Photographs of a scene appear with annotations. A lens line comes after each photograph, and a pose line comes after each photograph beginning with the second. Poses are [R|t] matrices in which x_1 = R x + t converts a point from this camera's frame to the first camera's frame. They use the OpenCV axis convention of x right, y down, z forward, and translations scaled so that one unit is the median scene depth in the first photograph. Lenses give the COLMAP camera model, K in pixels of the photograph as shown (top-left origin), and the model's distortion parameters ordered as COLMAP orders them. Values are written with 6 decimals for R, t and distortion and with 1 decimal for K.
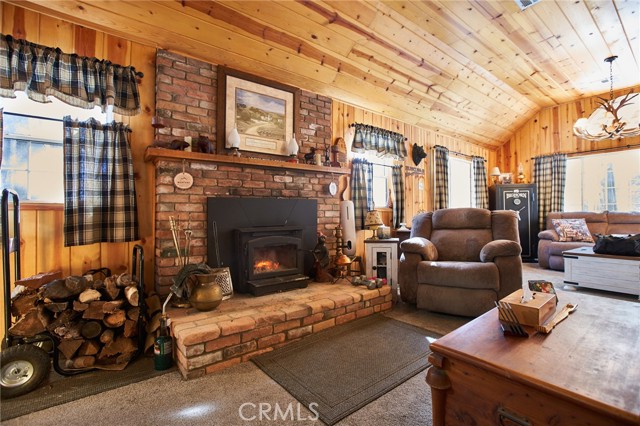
lens RADIAL K [[299.5, 0, 320.0], [0, 299.5, 213.0], [0, 0, 1]] dist [-0.051667, 0.023897]
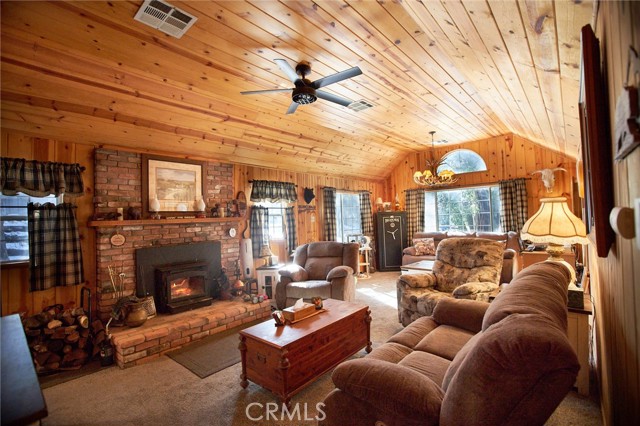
lens RADIAL K [[299.5, 0, 320.0], [0, 299.5, 213.0], [0, 0, 1]] dist [-0.051667, 0.023897]
pose [[0.981559, -0.023703, 0.189682, 0.235419], [0.028204, 0.999380, -0.021069, -0.170751], [-0.189065, 0.026031, 0.981620, -0.583351]]
